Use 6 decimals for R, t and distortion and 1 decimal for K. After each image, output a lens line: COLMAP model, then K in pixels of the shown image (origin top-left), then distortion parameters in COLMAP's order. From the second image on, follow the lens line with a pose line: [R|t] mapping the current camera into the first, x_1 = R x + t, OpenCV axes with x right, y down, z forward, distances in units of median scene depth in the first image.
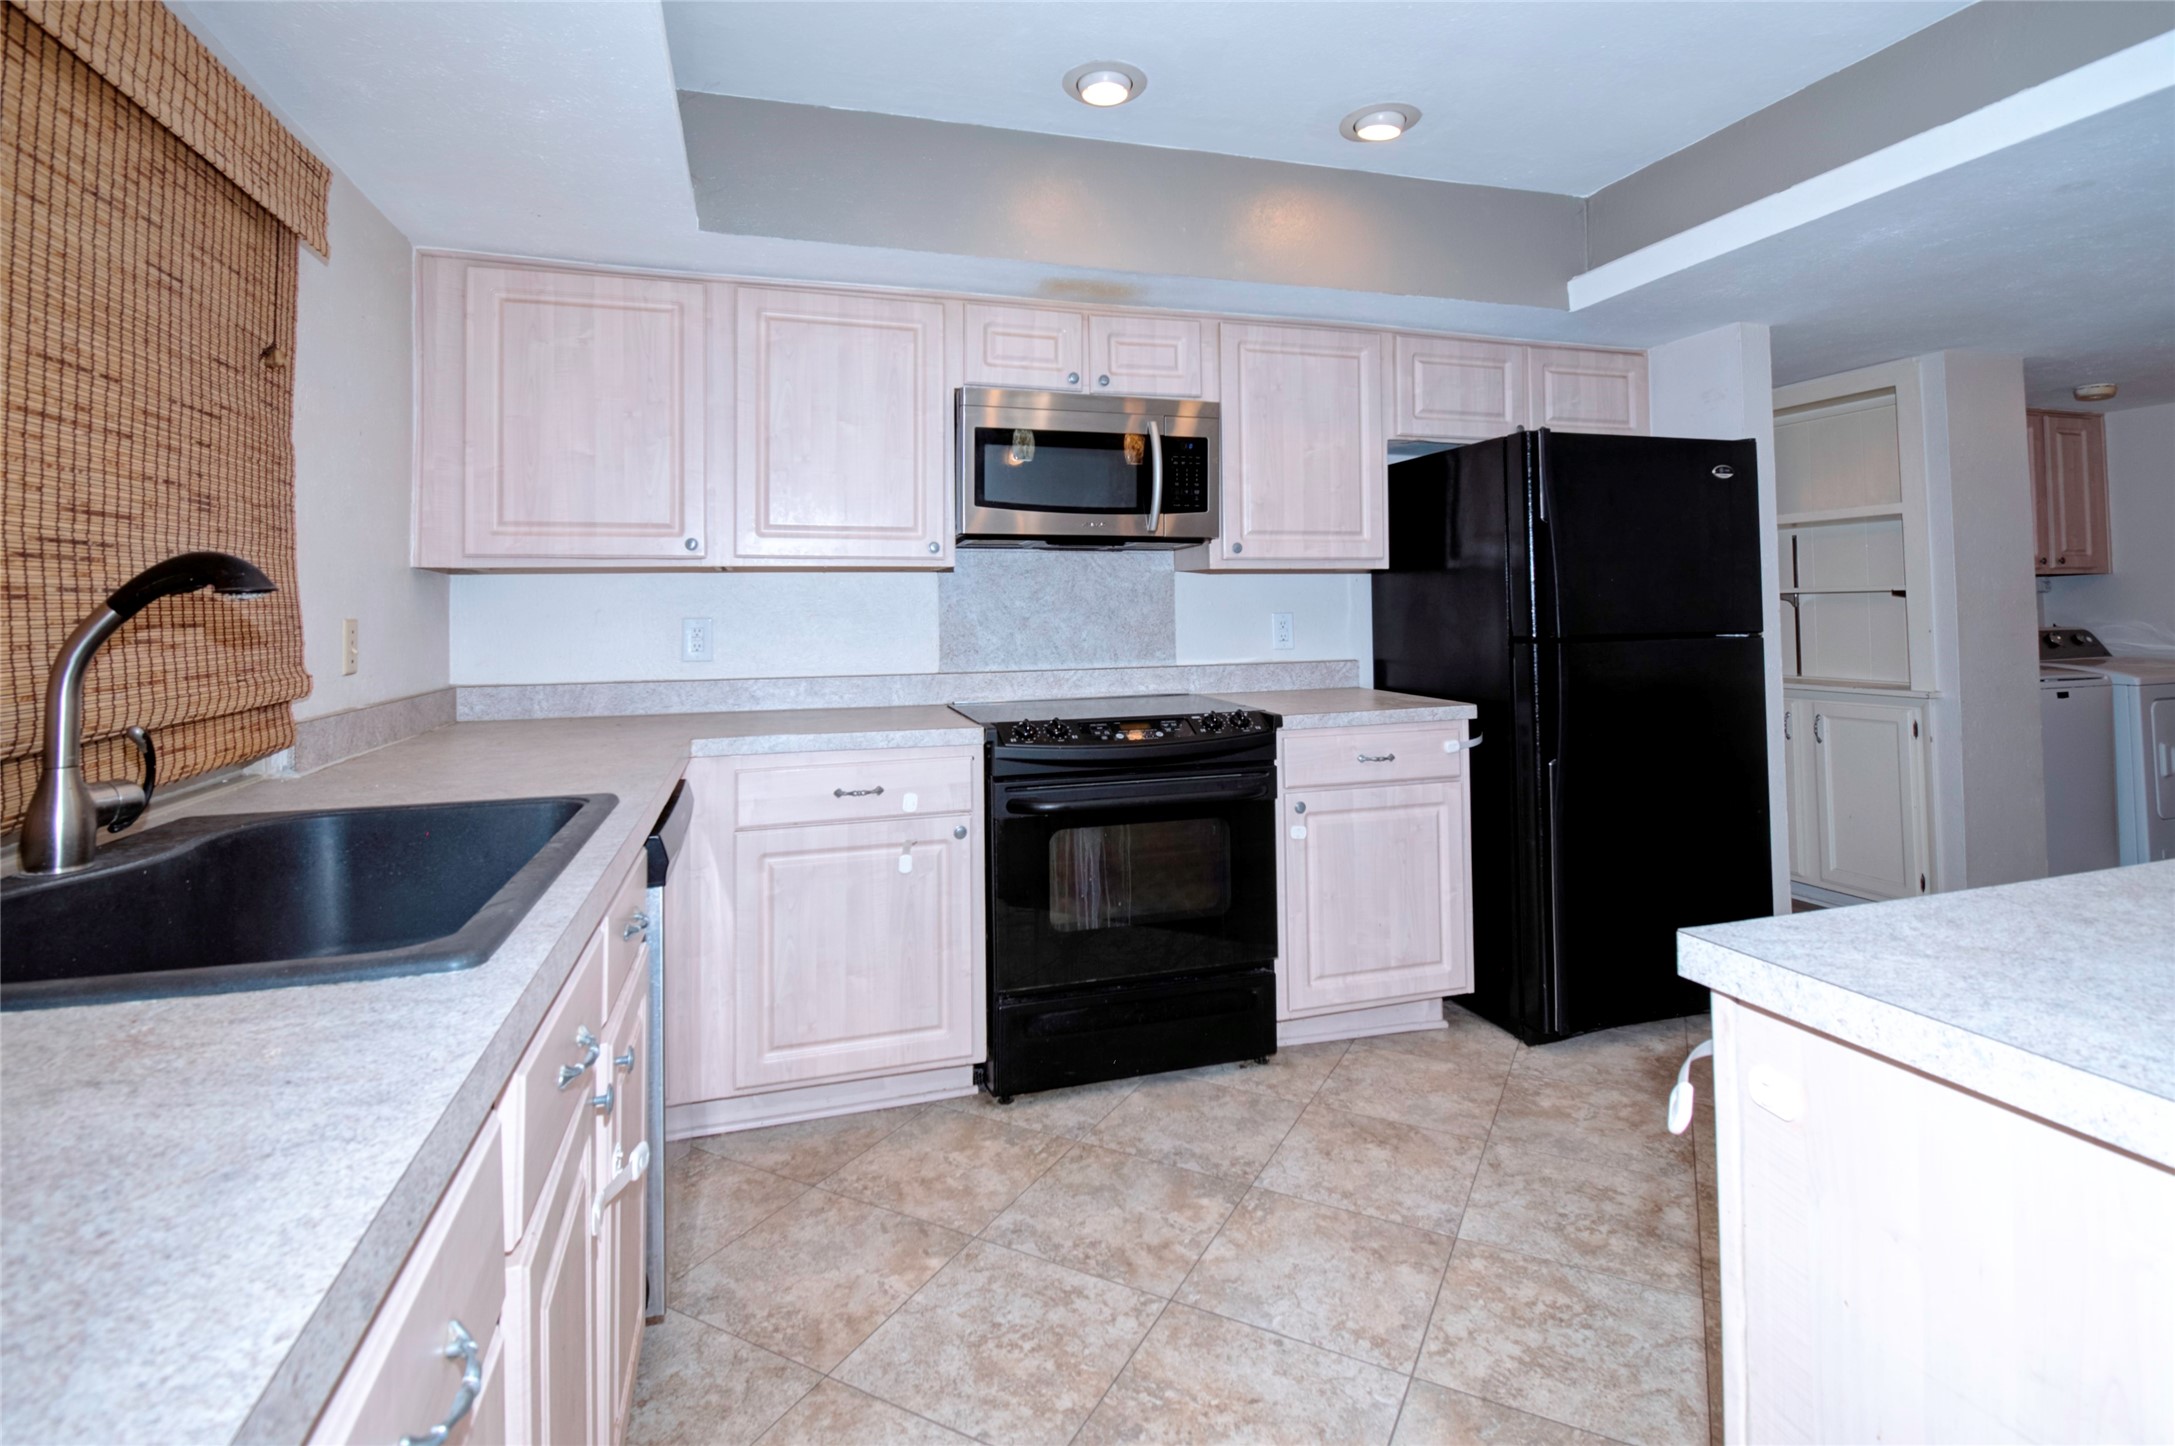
lens RADIAL K [[1050.0, 0, 1097.4], [0, 1050.0, 573.4], [0, 0, 1]] dist [0.002128, -0.000405]
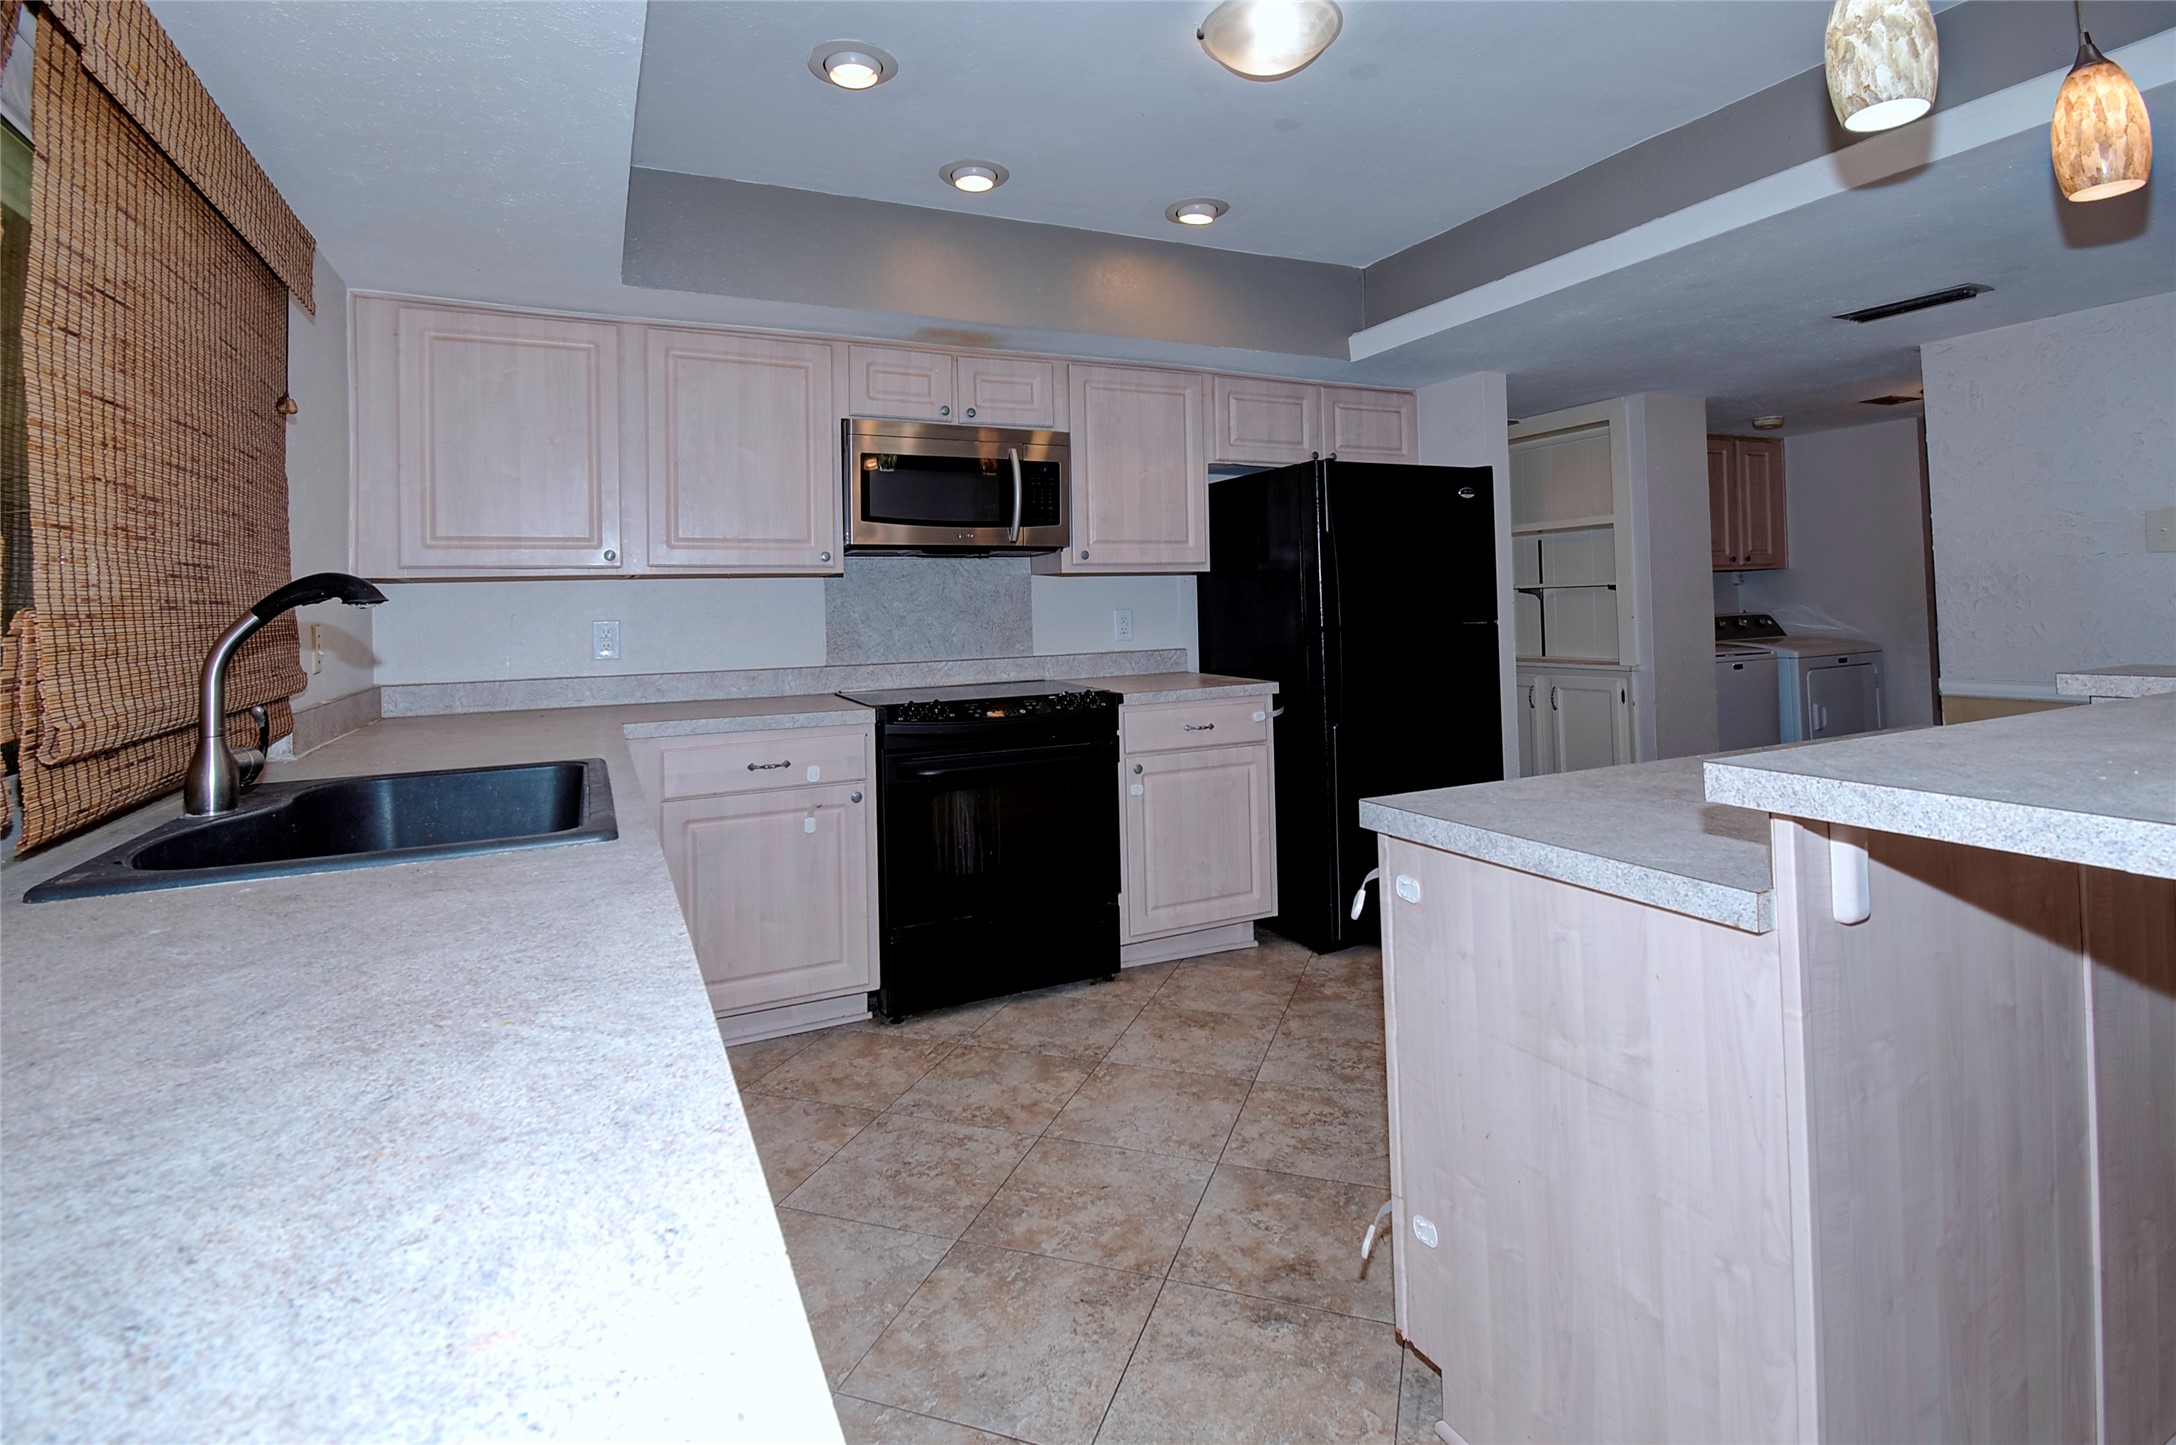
lens RADIAL K [[1050.5, 0, 1097.9], [0, 1050.5, 572.8], [0, 0, 1]] dist [0.002128, -0.000405]
pose [[0.988891, -0.007731, 0.148440, -0.032594], [0.007575, 0.999970, 0.001618, -0.006916], [-0.148448, -0.000476, 0.988920, -0.201945]]
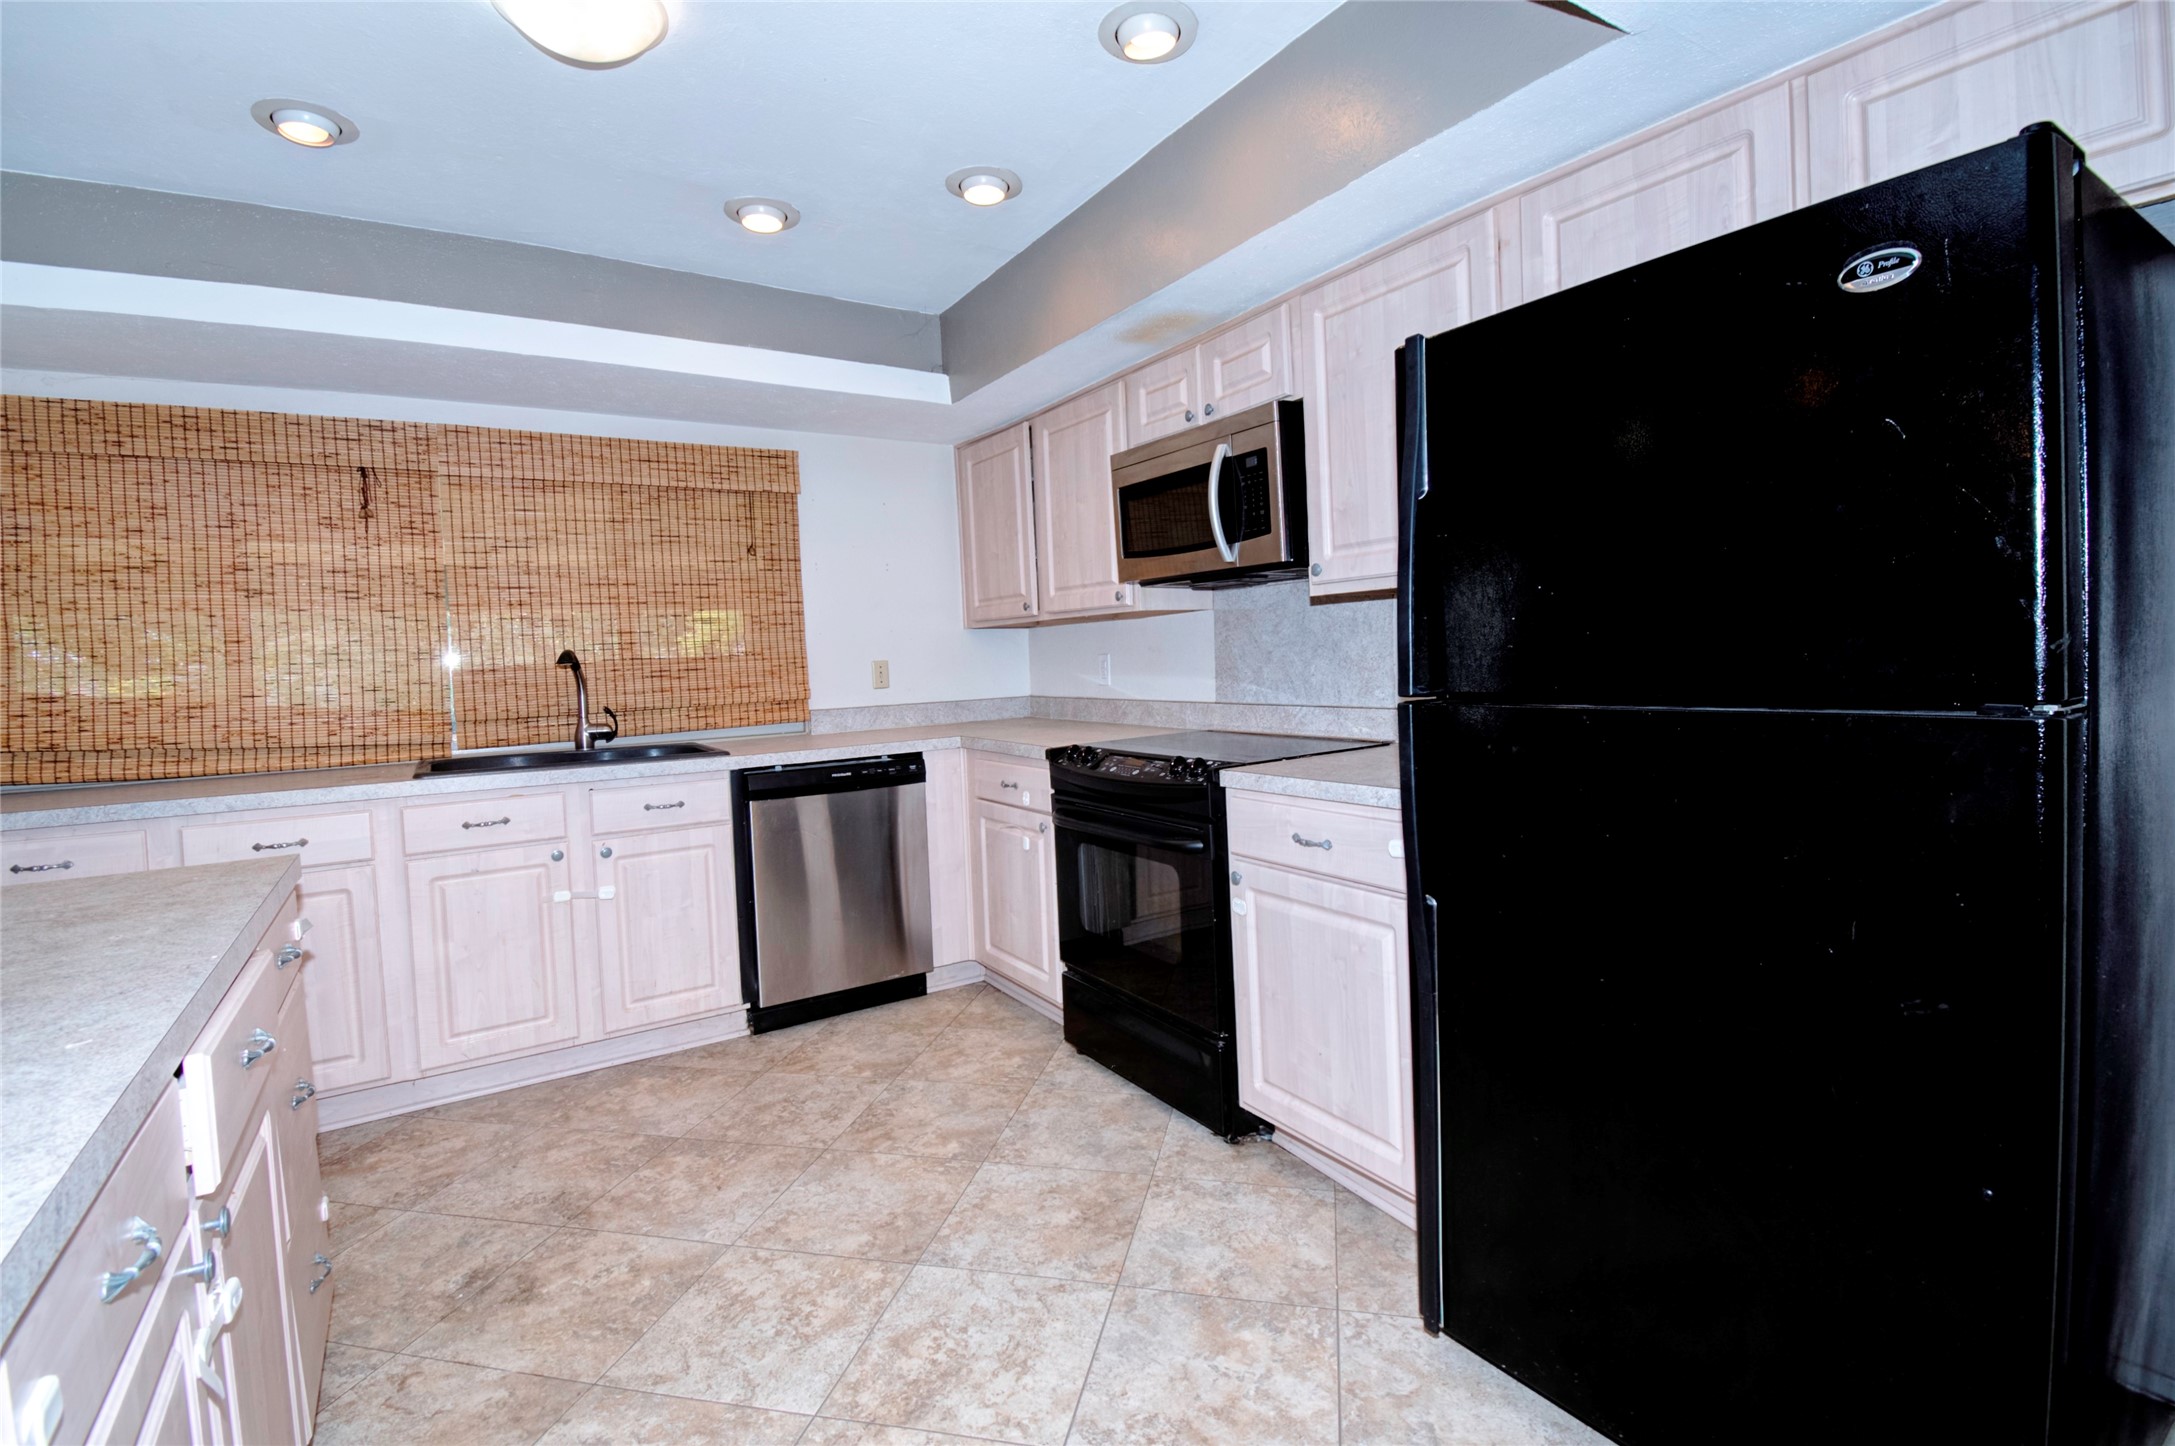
lens RADIAL K [[999.2, 0, 1090.2], [0, 999.2, 688.9], [0, 0, 1]] dist [0.022169, -0.028339]
pose [[0.264262, 0.036783, -0.963749, 0.969138], [0.071560, 0.995770, 0.057627, 0.012332], [0.961792, -0.084194, 0.260512, 0.696921]]
